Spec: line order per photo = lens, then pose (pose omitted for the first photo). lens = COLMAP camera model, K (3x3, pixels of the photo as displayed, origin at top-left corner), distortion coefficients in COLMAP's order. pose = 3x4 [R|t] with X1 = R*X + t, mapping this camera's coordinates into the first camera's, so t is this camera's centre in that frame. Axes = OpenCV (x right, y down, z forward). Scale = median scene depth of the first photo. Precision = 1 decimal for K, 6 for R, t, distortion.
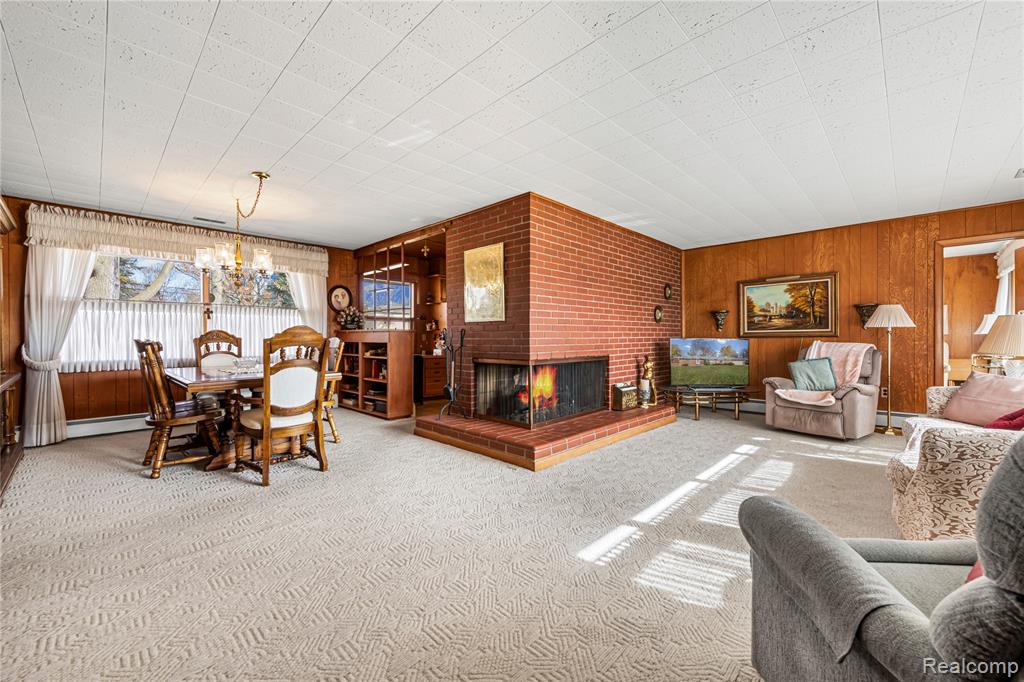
lens RADIAL K [[399.1, 0, 494.1], [0, 399.1, 338.7], [0, 0, 1]] dist [0.009756, 0.000088]
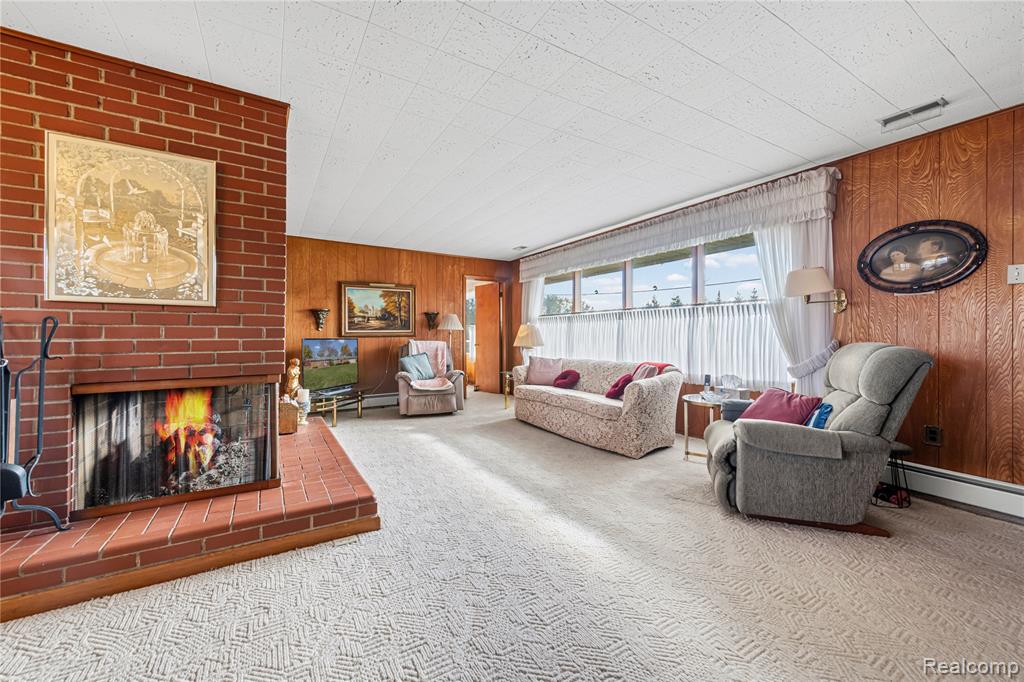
lens RADIAL K [[413.0, 0, 523.9], [0, 413.0, 337.2], [0, 0, 1]] dist [0.009019, -0.000149]
pose [[0.214665, -0.001319, 0.976687, -0.374984], [0.003370, 0.999994, 0.000610, -0.001907], [-0.976682, 0.003161, 0.214668, 0.404552]]
